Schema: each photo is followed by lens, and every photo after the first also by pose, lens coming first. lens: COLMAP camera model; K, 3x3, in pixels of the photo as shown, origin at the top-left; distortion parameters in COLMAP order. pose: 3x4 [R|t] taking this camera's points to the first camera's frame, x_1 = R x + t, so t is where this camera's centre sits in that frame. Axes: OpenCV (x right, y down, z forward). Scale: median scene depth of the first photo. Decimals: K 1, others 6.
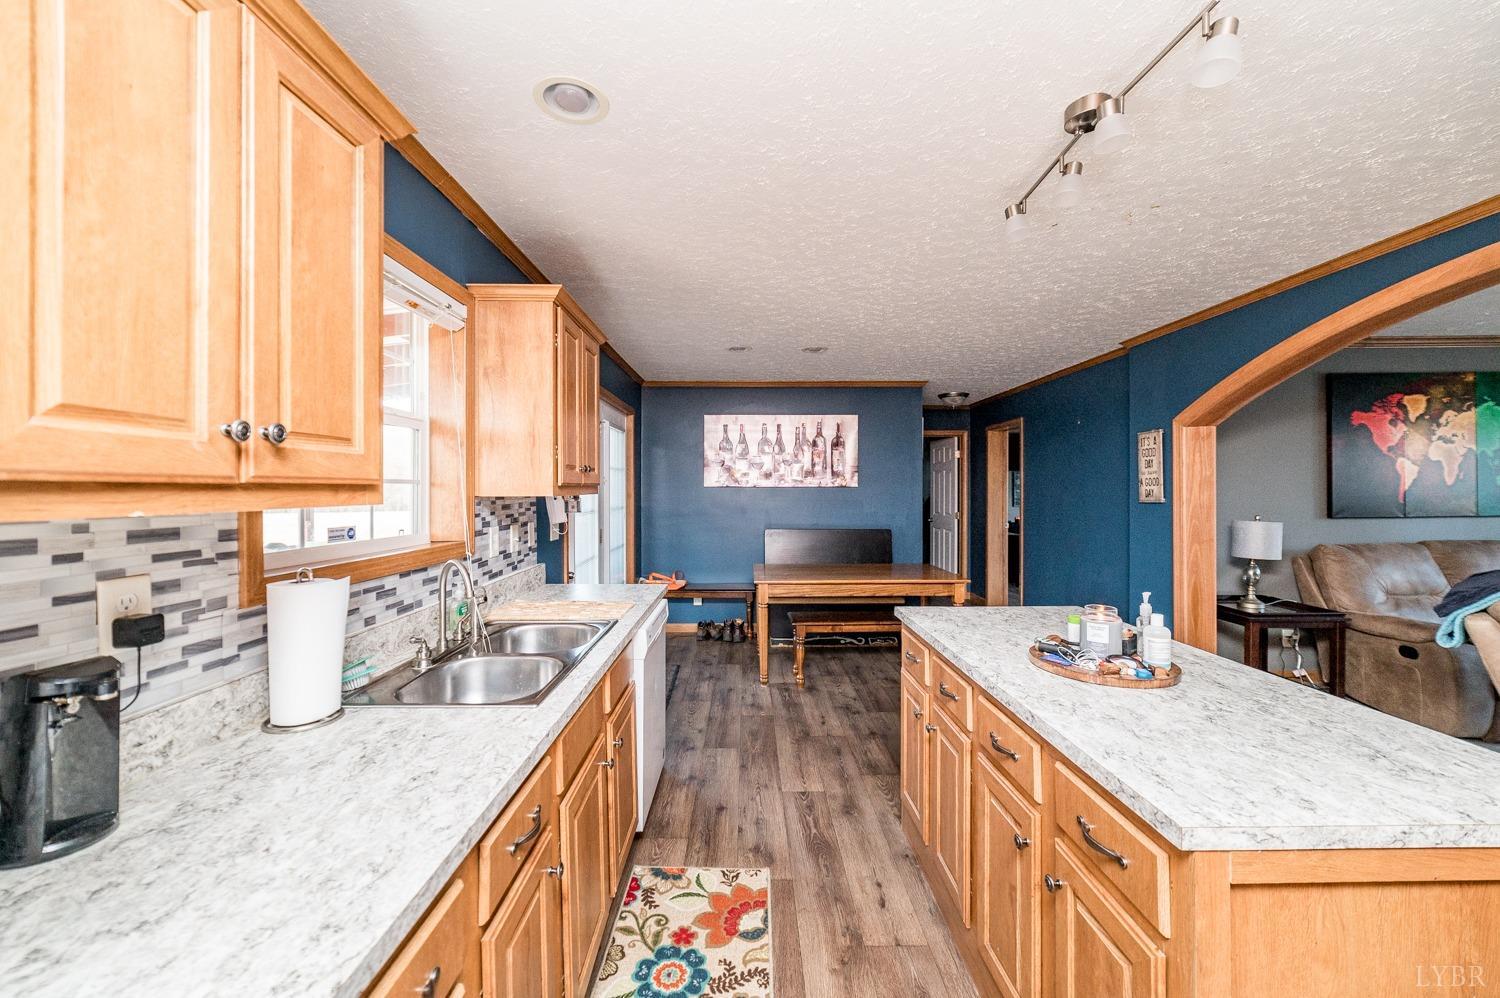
lens RADIAL K [[579.2, 0, 741.8], [0, 579.2, 492.9], [0, 0, 1]] dist [0.001306, 0.000456]
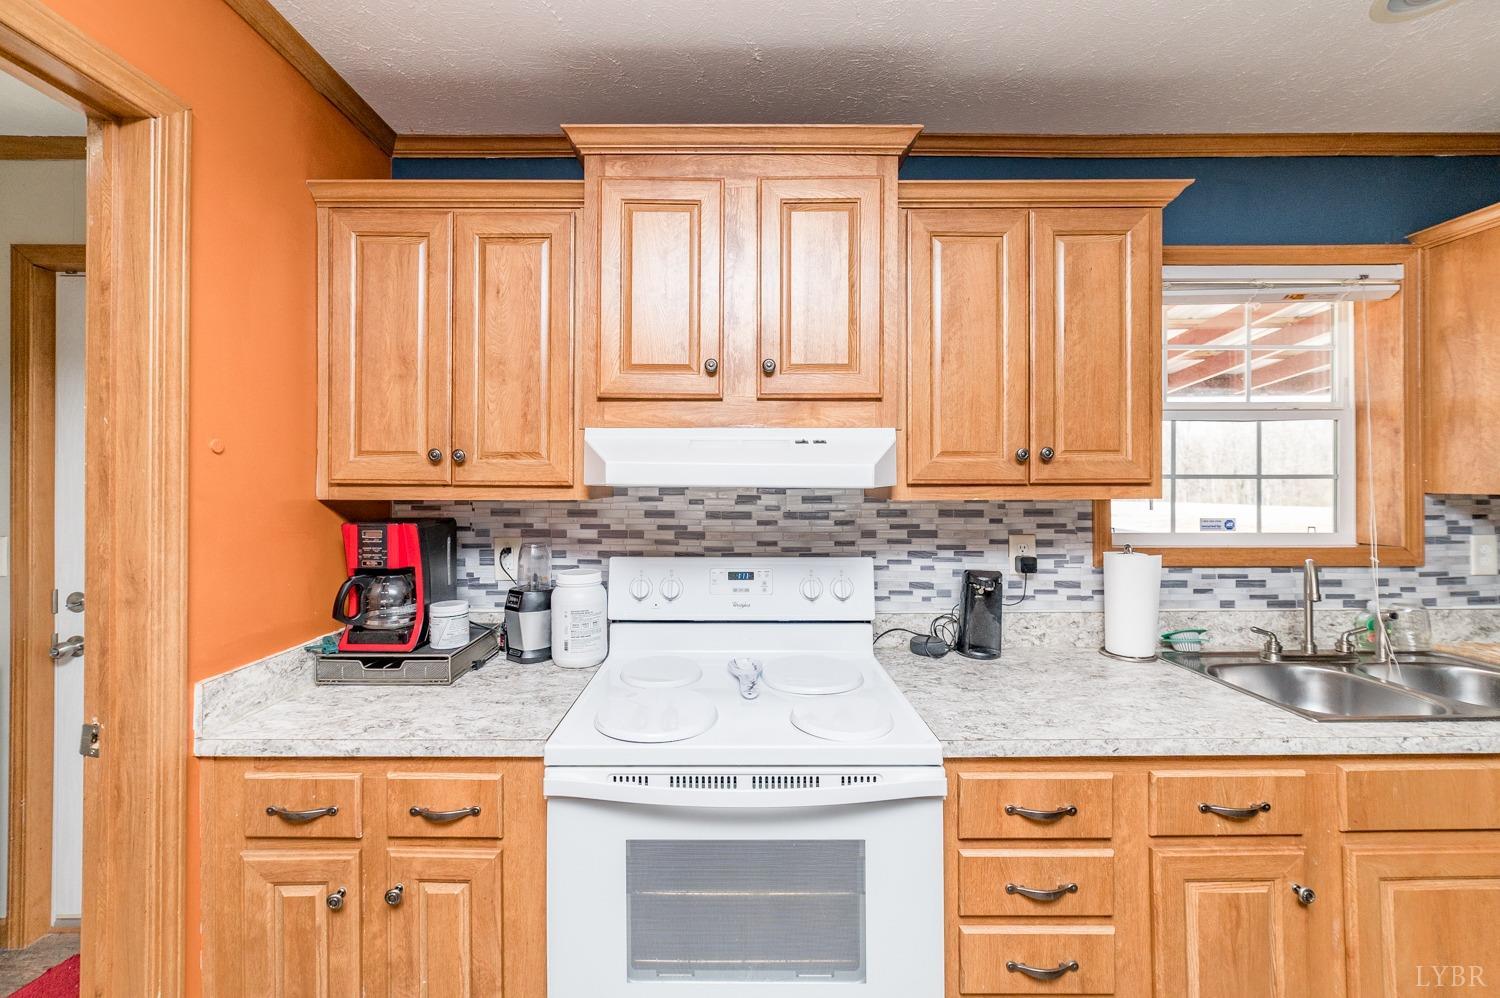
lens RADIAL K [[579.2, 0, 741.8], [0, 579.2, 492.9], [0, 0, 1]] dist [0.001306, 0.000456]
pose [[0.009979, 0.015451, -0.999831, 0.513448], [-0.002445, 0.999878, 0.015428, -0.007582], [0.999947, 0.002290, 0.010016, 0.066967]]
